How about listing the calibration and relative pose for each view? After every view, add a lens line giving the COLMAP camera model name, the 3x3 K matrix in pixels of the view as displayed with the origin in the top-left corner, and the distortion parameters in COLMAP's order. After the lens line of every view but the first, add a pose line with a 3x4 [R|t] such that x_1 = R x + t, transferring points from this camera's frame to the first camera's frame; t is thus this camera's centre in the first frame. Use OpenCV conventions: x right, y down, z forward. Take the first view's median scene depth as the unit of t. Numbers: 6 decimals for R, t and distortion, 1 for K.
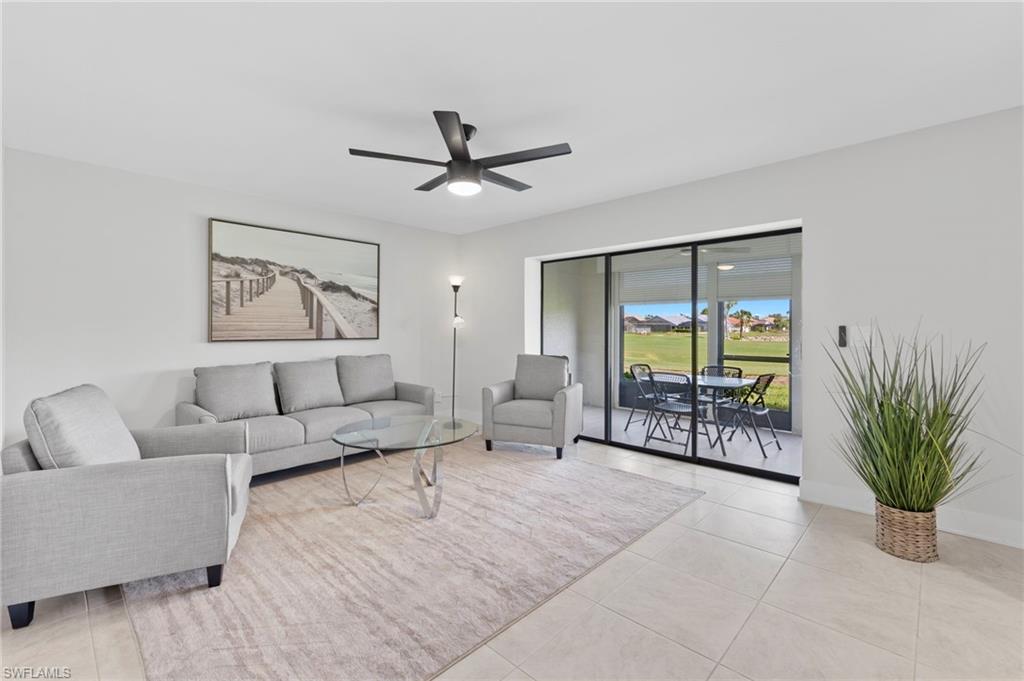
lens RADIAL K [[441.0, 0, 511.5], [0, 441.0, 330.0], [0, 0, 1]] dist [-0.000170, 0.000130]
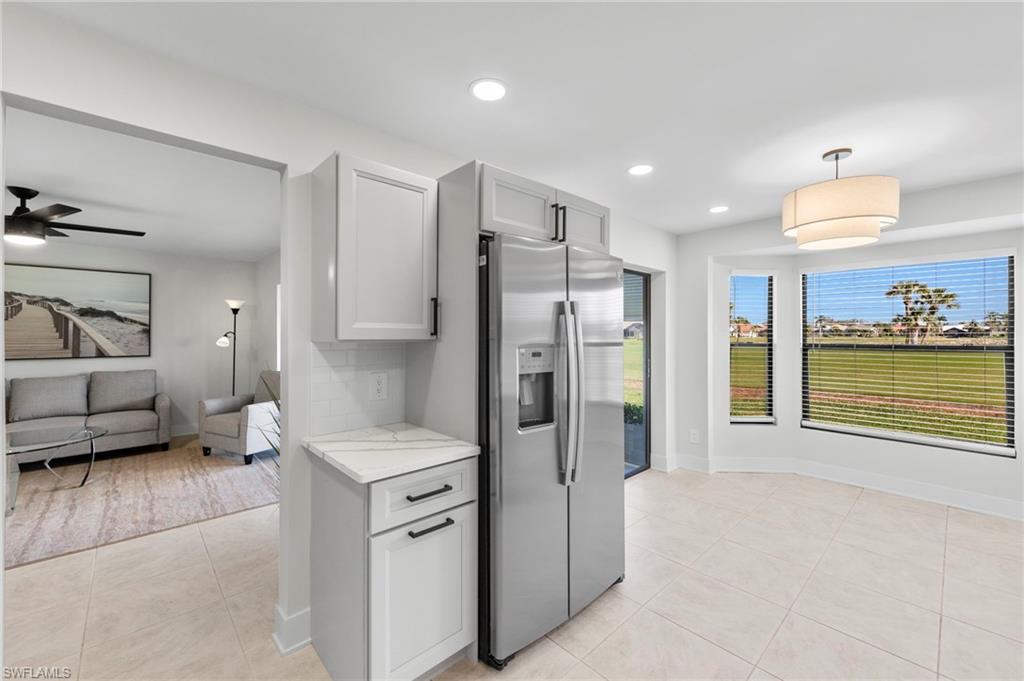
lens RADIAL K [[418.1, 0, 508.8], [0, 418.1, 331.4], [0, 0, 1]] dist [0.003432, 0.000563]
pose [[0.997895, 0.005679, -0.064594, 0.761940], [-0.005976, 0.999972, -0.004399, -0.048831], [0.064568, 0.004776, 0.997902, -0.036854]]
